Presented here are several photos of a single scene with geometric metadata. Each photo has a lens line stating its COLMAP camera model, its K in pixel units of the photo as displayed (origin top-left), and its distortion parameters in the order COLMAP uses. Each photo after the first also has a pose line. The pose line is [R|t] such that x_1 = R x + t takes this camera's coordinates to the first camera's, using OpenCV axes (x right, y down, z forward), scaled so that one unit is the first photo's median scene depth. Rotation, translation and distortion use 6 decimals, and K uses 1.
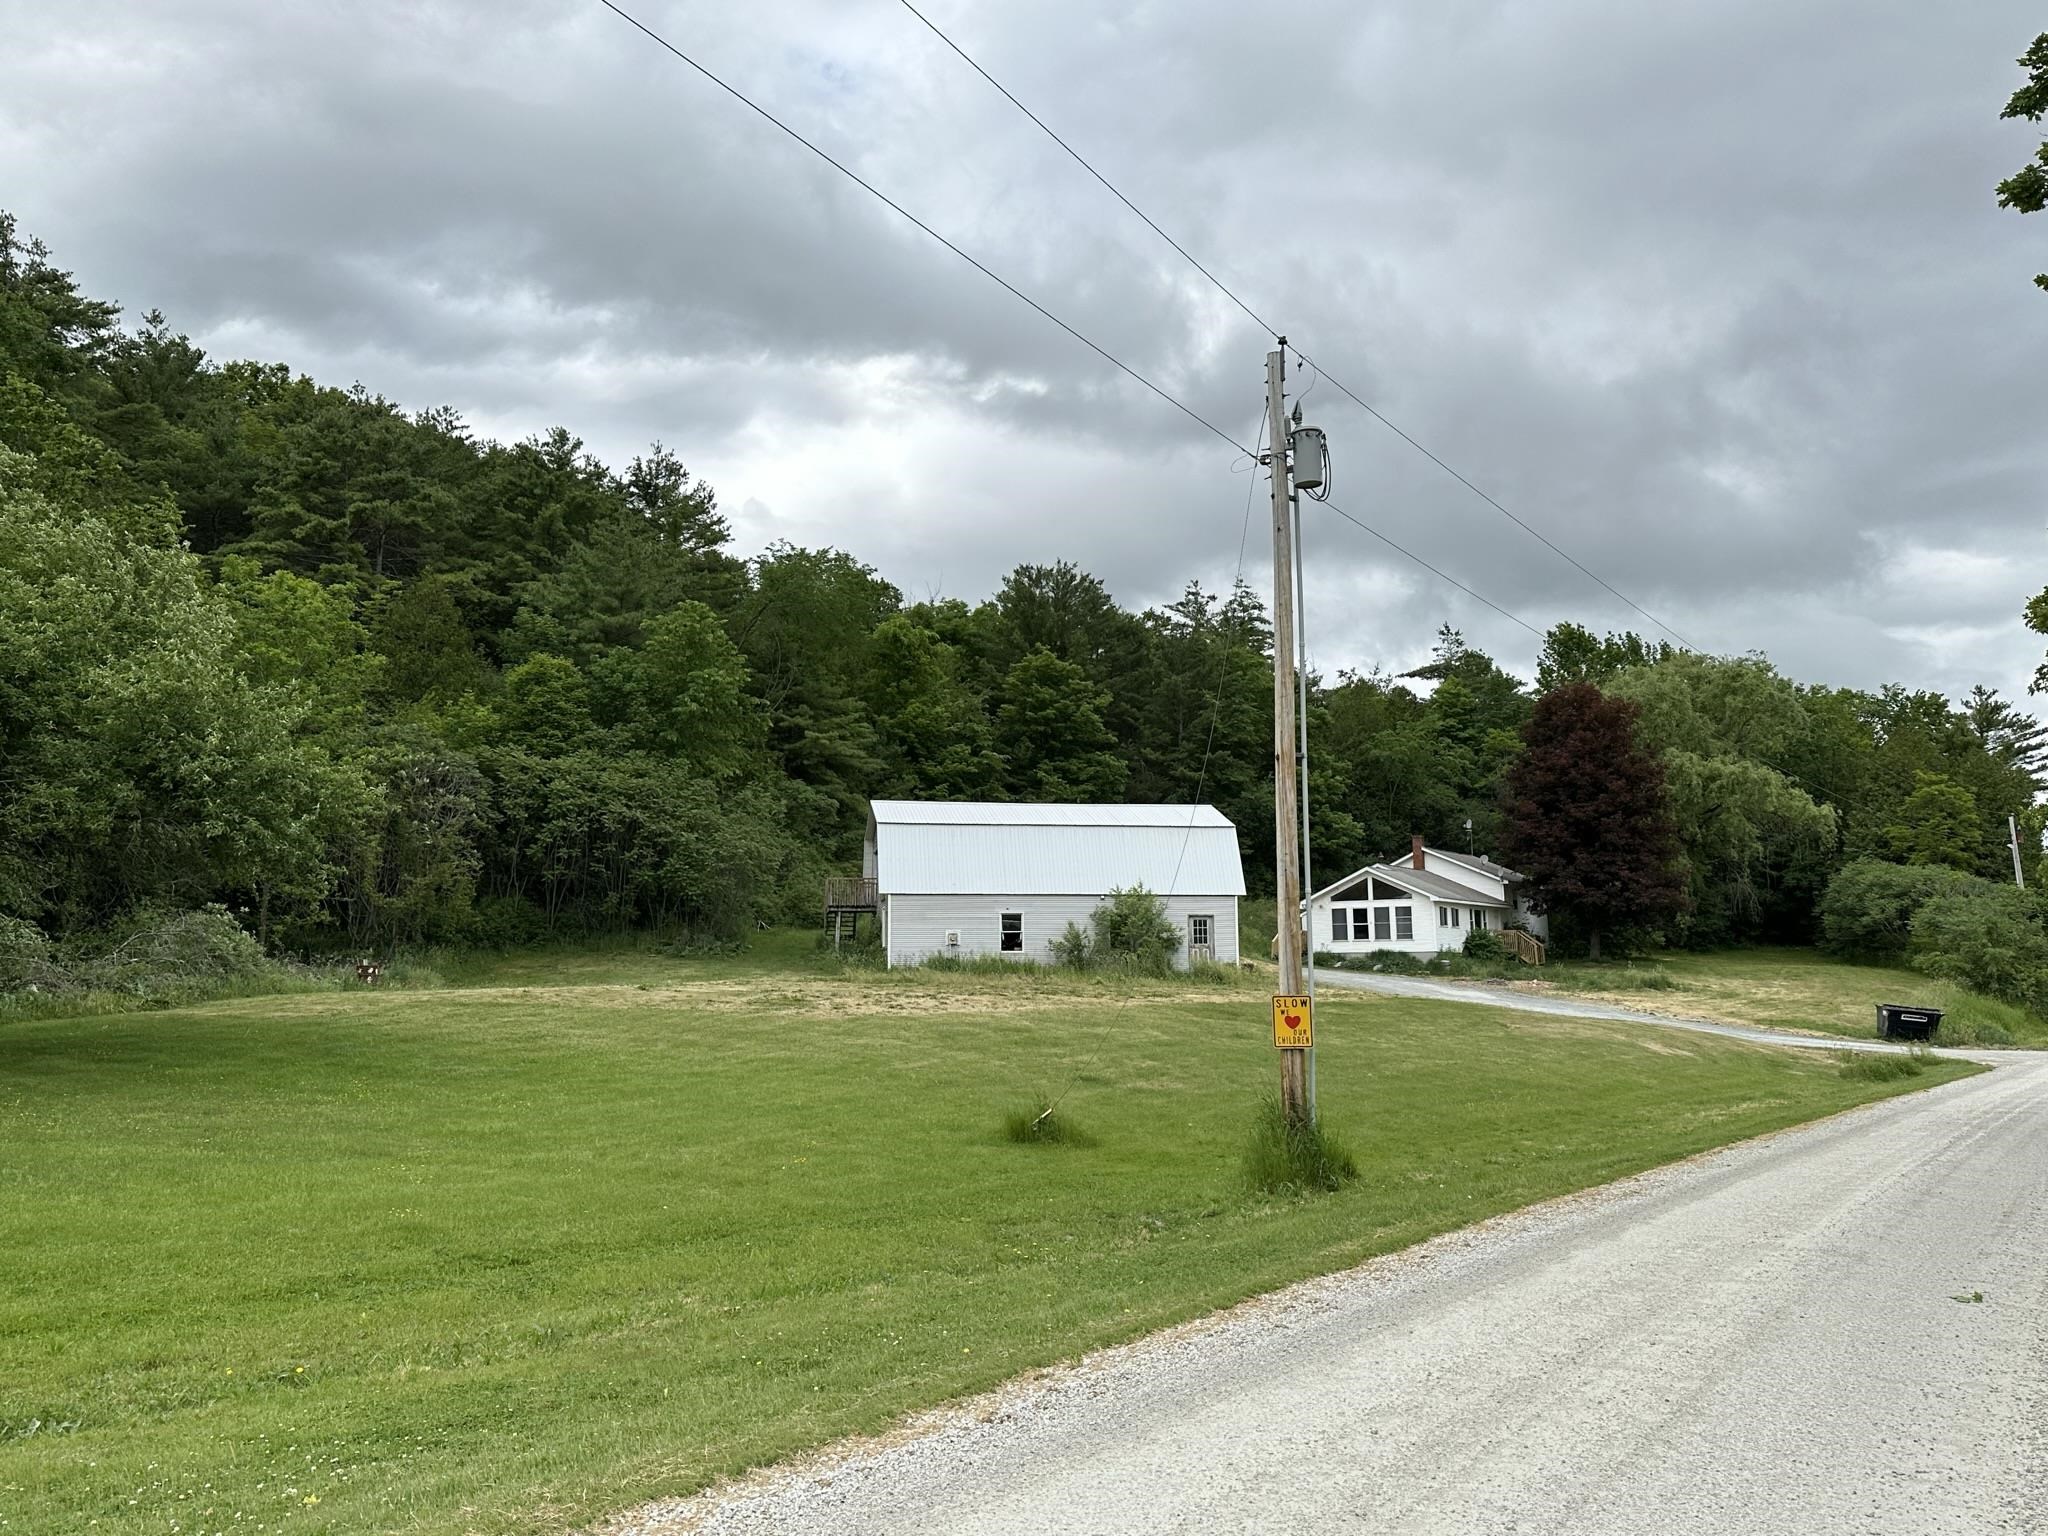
lens RADIAL K [[1613.0, 0, 1024.0], [0, 1613.0, 768.0], [0, 0, 1]] dist [0.197314, -0.352674]
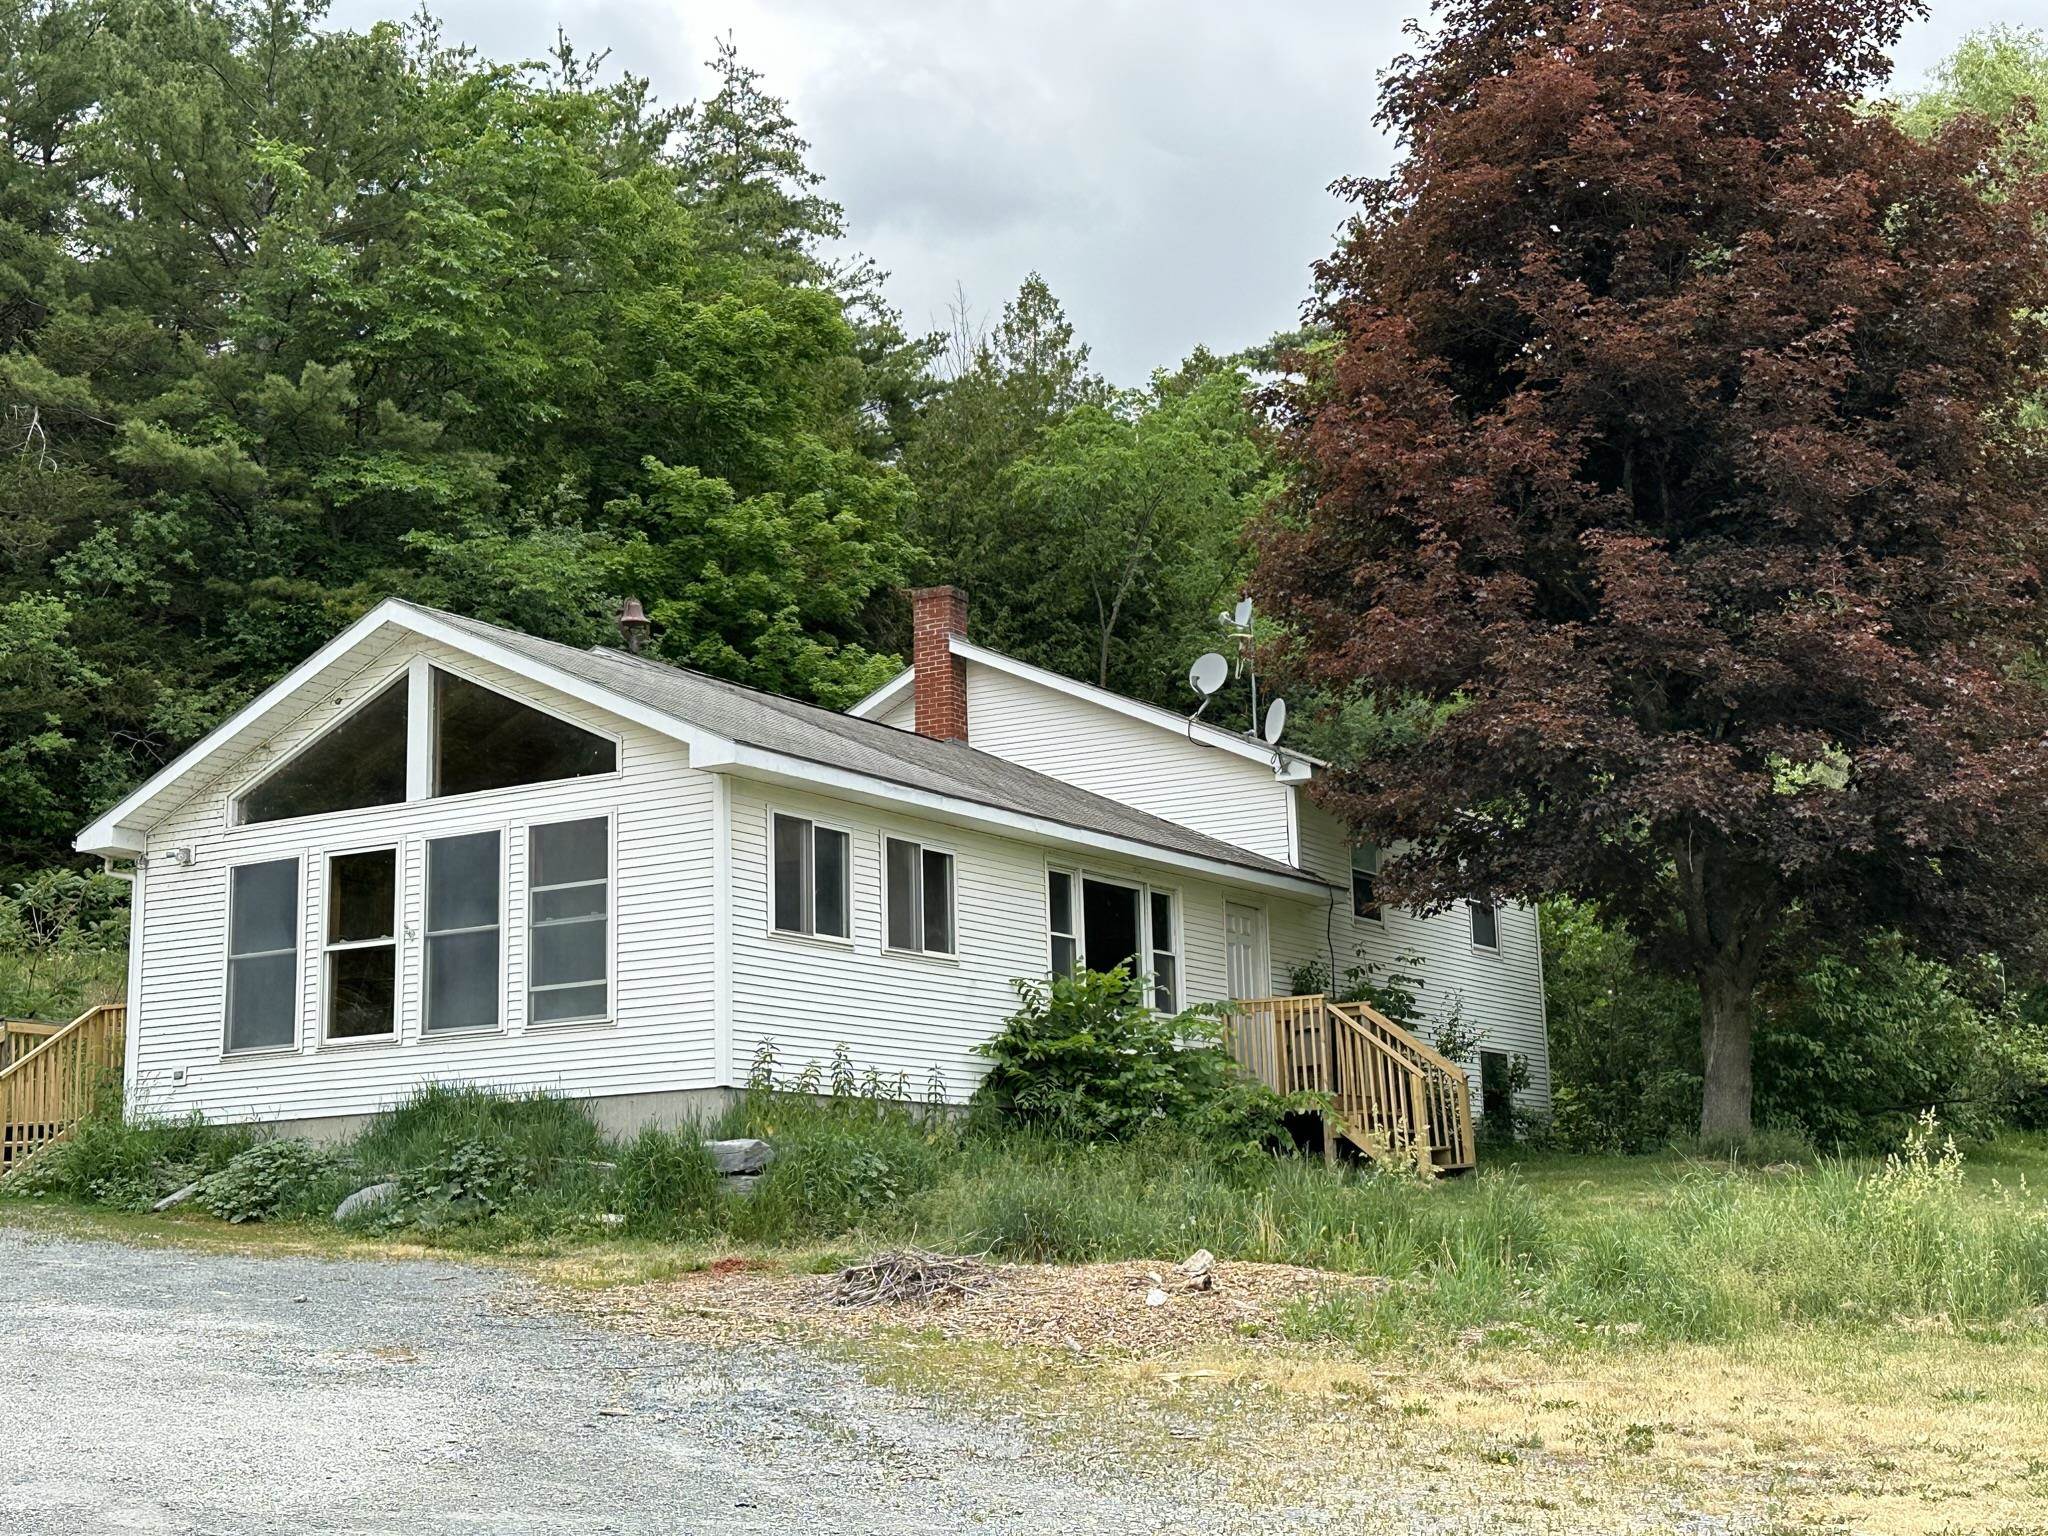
lens RADIAL K [[2786.6, 0, 1024.0], [0, 2786.6, 768.0], [0, 0, 1]] dist [0.206034, -0.432345]
pose [[0.998339, -0.003916, 0.057473, 0.377477], [0.006564, 0.998922, -0.045956, 0.133660], [-0.057231, 0.046256, 0.997289, 1.030968]]
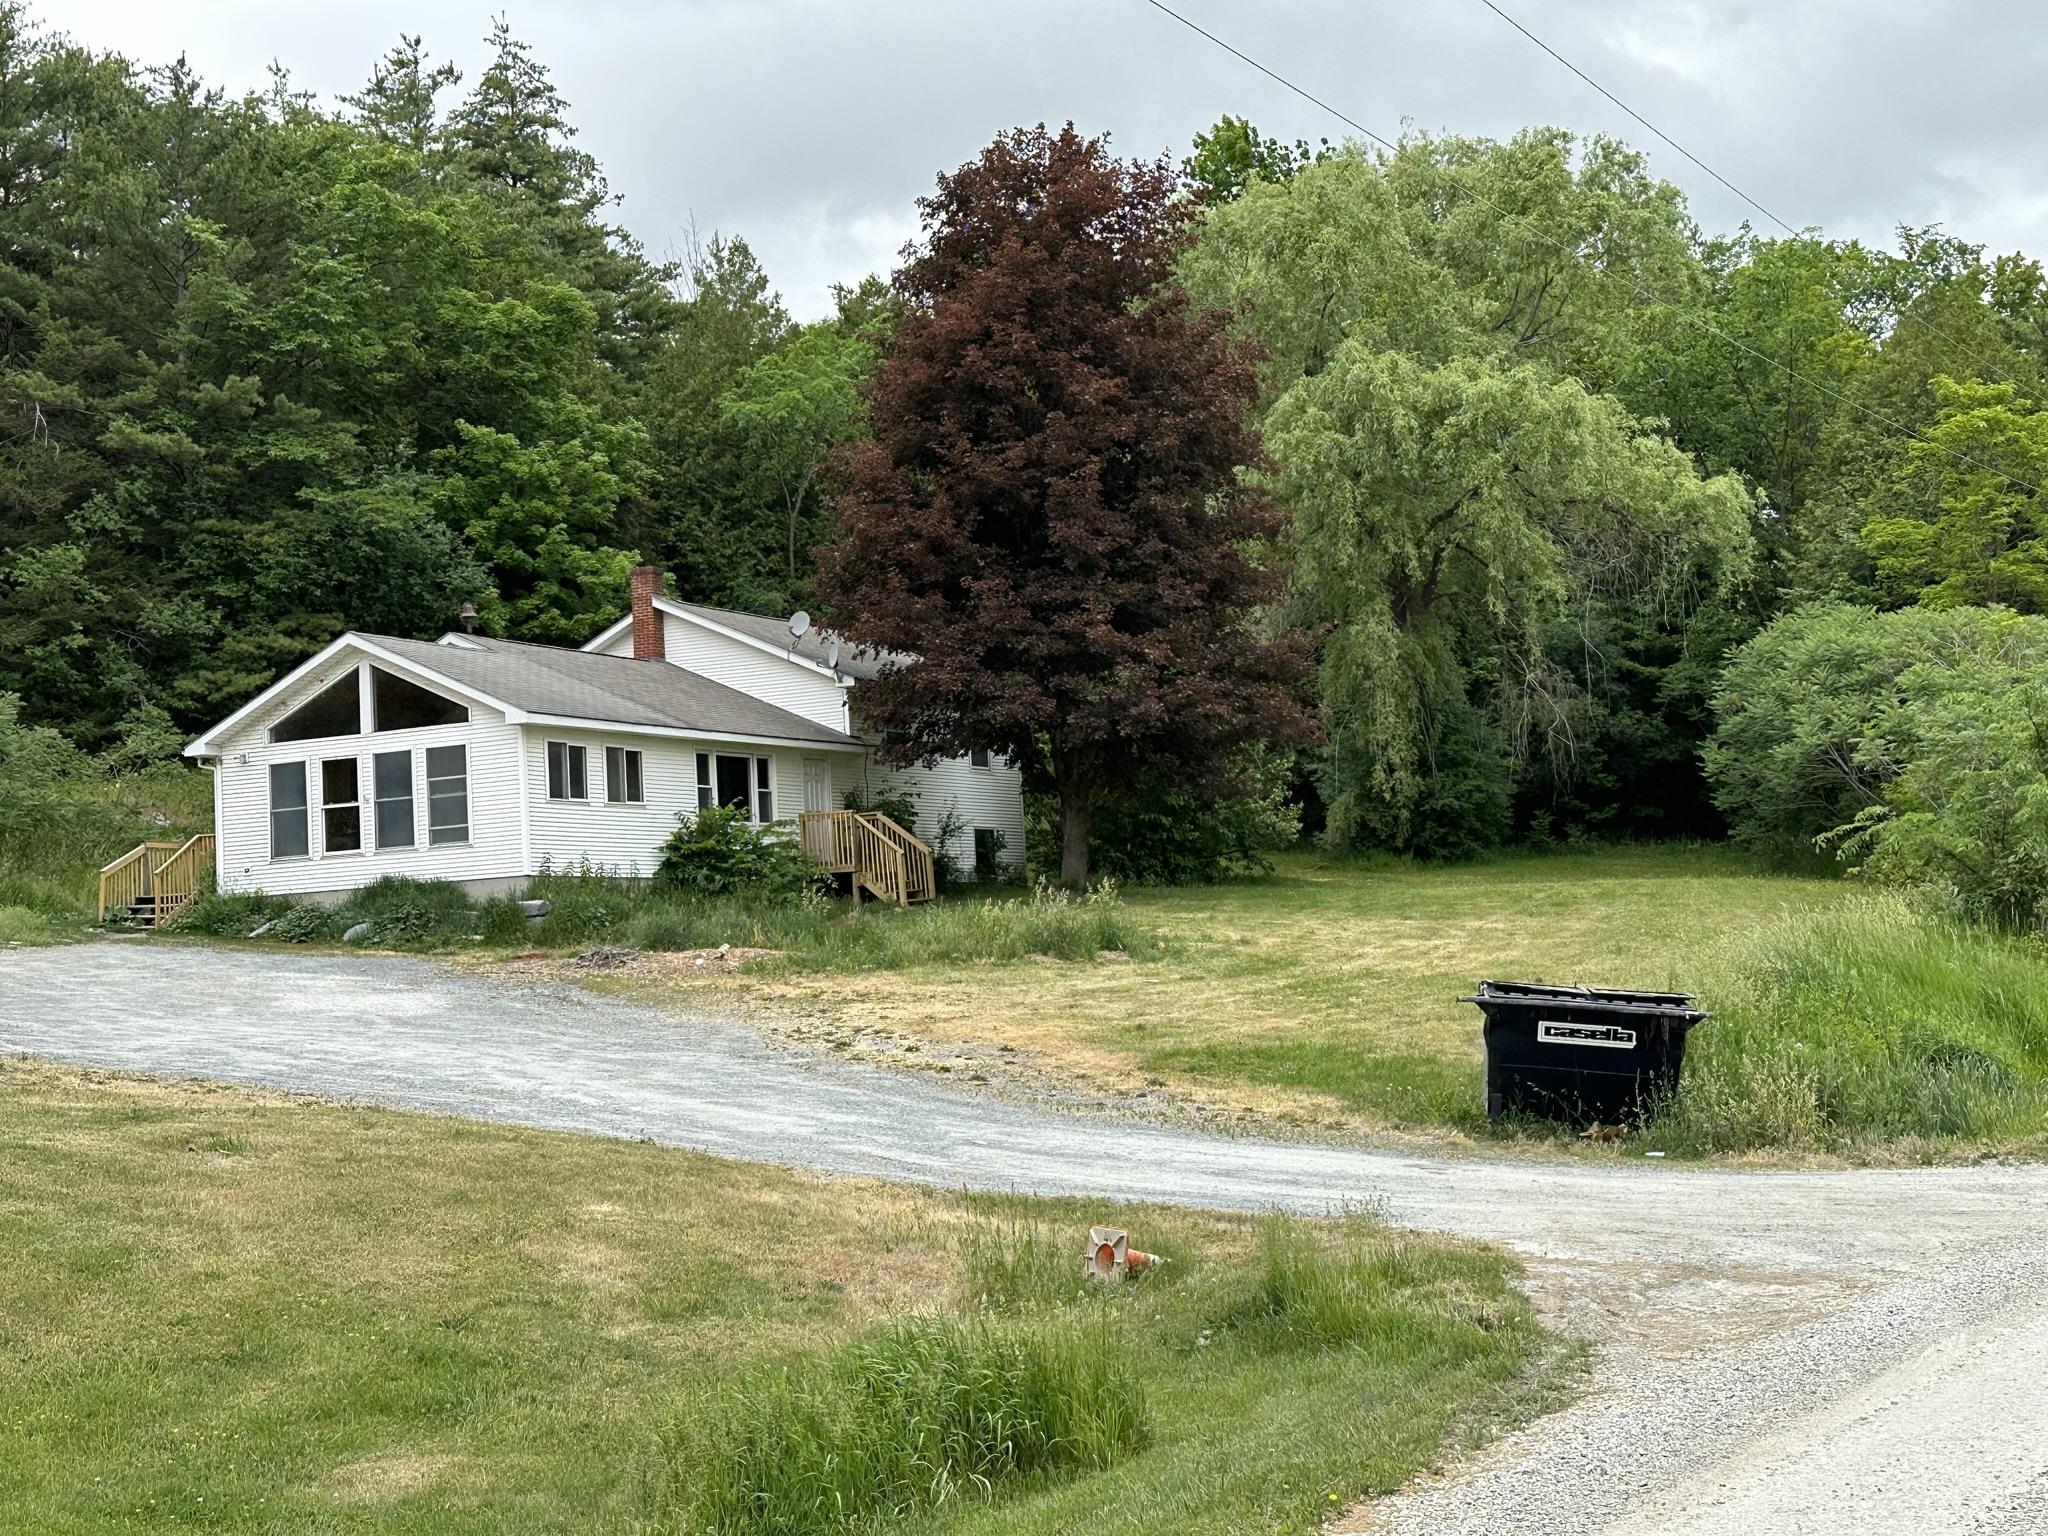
lens RADIAL K [[2800.8, 0, 977.1], [0, 2800.8, 766.9], [0, 0, 1]] dist [0.158154, -0.101159]
pose [[0.993445, -0.030240, 0.110242, 0.398880], [0.024228, 0.998166, 0.055476, 0.086073], [-0.111717, -0.052441, 0.992355, 0.597372]]
